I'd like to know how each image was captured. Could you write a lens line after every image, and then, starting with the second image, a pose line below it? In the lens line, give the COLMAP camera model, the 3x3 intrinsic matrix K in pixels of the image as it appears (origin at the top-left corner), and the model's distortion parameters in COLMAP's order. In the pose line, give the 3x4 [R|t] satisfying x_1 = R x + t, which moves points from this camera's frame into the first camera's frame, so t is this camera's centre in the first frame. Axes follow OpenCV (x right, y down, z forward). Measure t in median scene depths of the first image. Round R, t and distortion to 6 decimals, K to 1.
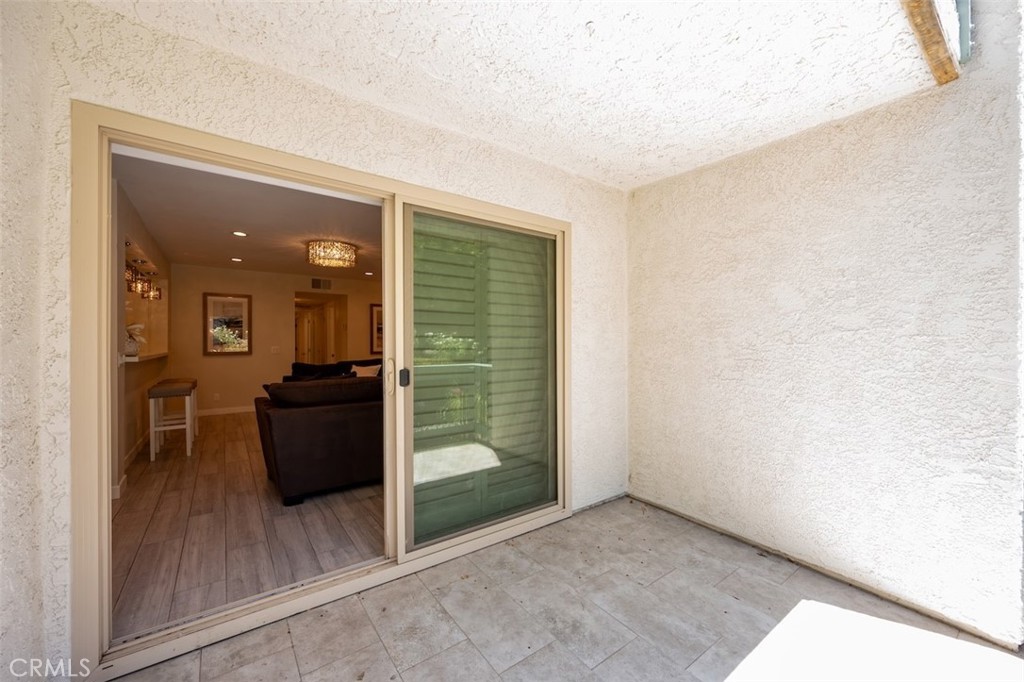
lens RADIAL K [[396.5, 0, 509.8], [0, 396.5, 343.0], [0, 0, 1]] dist [-0.001100, -0.000043]
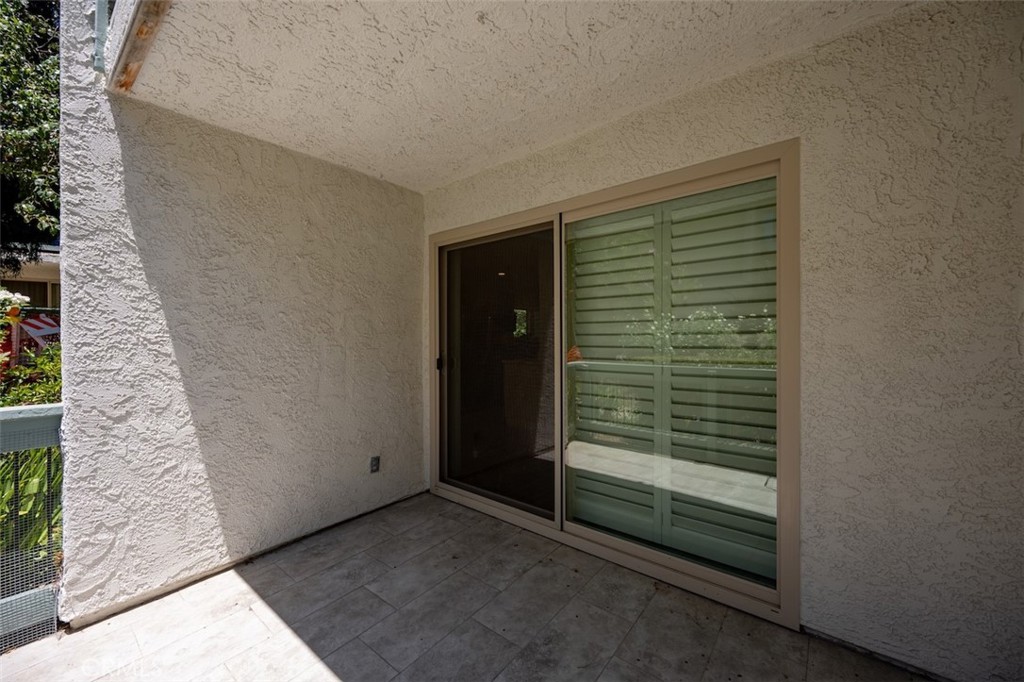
lens RADIAL K [[396.5, 0, 514.5], [0, 396.5, 341.5], [0, 0, 1]] dist [-0.001100, -0.000043]
pose [[0.254436, 0.002435, -0.967087, 0.934817], [0.003885, 0.999986, 0.003540, -0.003423], [0.967082, -0.004658, 0.254423, 0.662213]]
